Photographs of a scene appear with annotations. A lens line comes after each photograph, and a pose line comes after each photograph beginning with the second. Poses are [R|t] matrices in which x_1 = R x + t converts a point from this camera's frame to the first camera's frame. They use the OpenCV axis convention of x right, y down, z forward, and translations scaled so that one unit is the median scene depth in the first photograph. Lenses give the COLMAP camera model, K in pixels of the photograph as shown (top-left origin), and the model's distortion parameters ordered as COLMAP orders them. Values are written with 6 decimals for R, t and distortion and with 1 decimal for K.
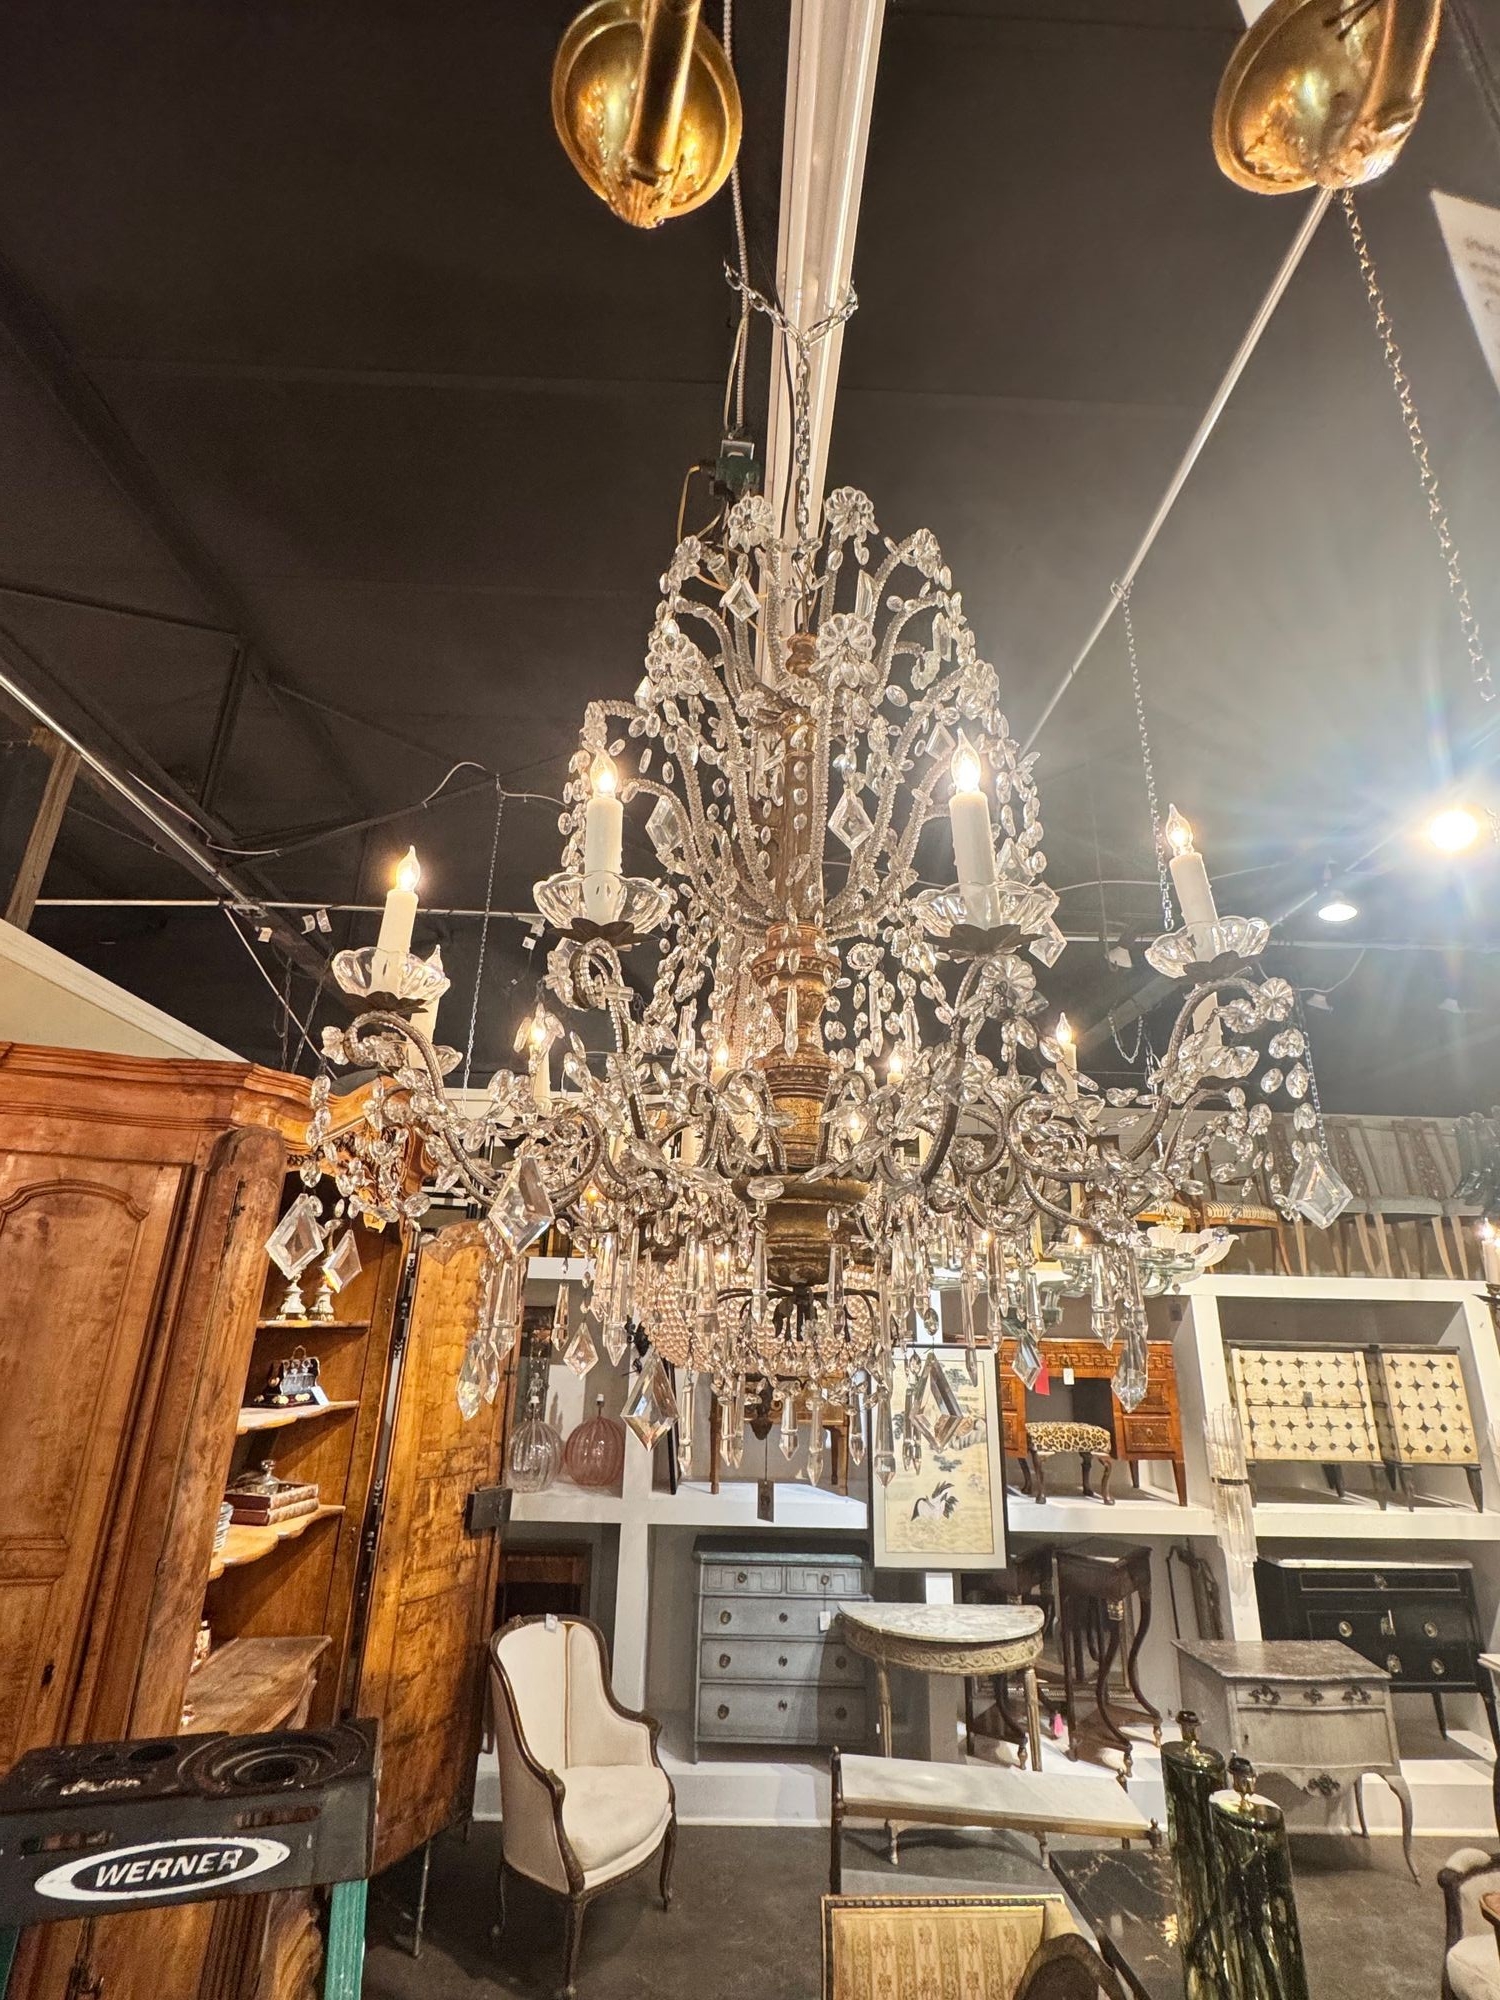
lens RADIAL K [[944.4, 0, 750.0], [0, 944.4, 1000.0], [0, 0, 1]] dist [0.001225, -0.001310]
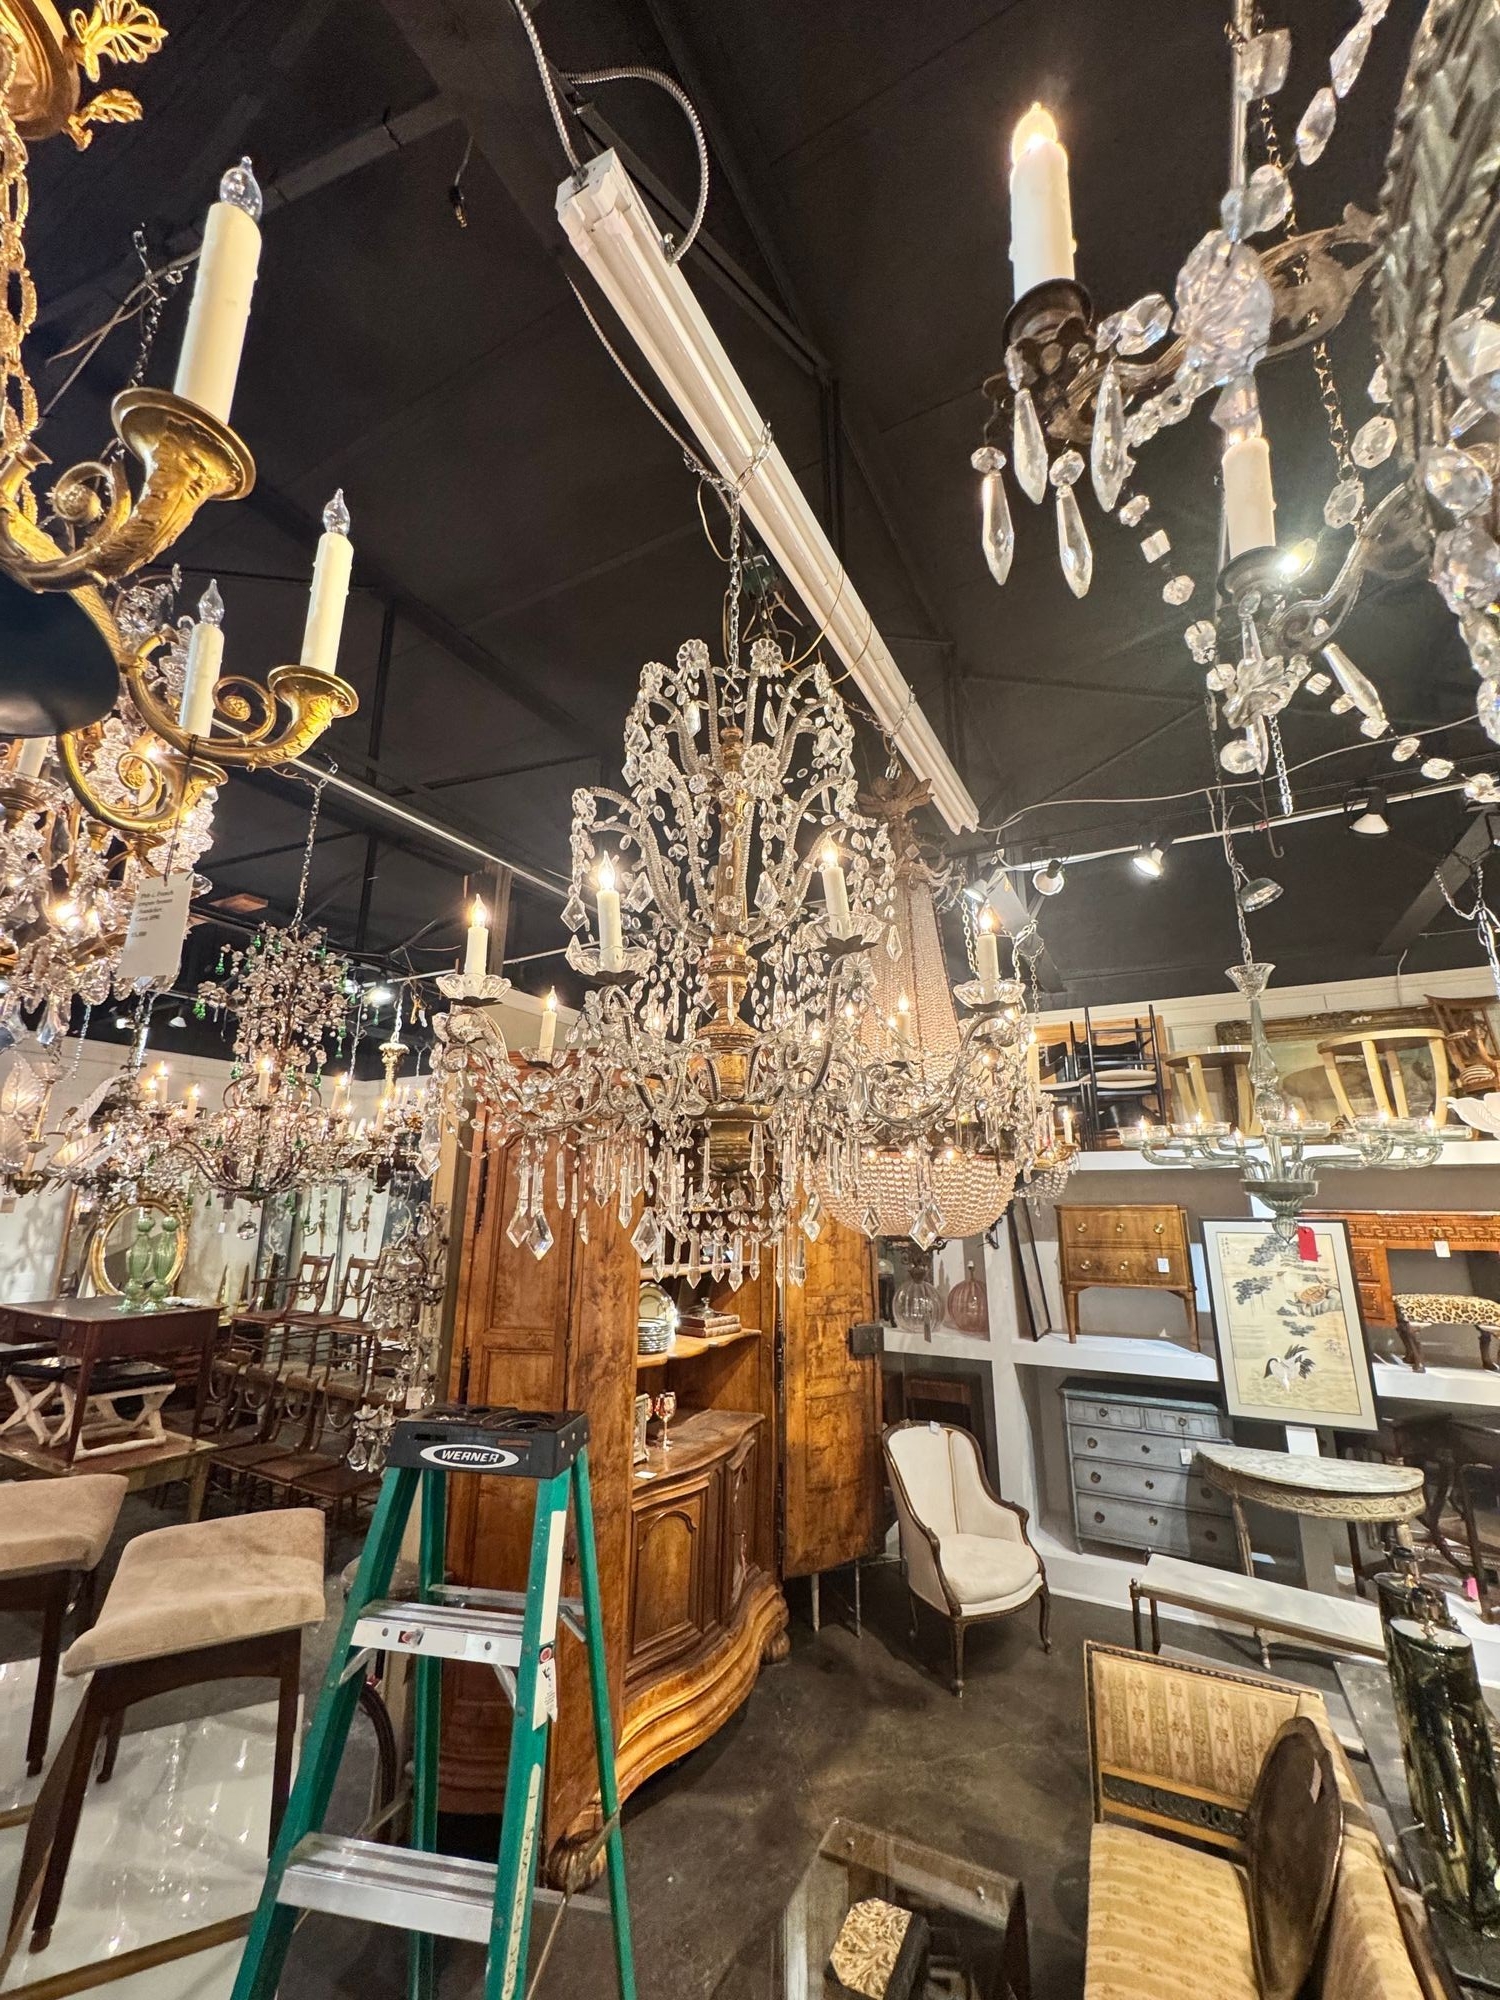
lens RADIAL K [[801.6, 0, 750.0], [0, 801.6, 1000.0], [0, 0, 1]] dist [-0.003380, -0.000079]
pose [[0.866212, -0.142636, -0.478885, 0.177864], [0.178163, 0.983564, 0.029308, -0.006519], [0.466834, -0.110707, 0.877388, -0.033194]]
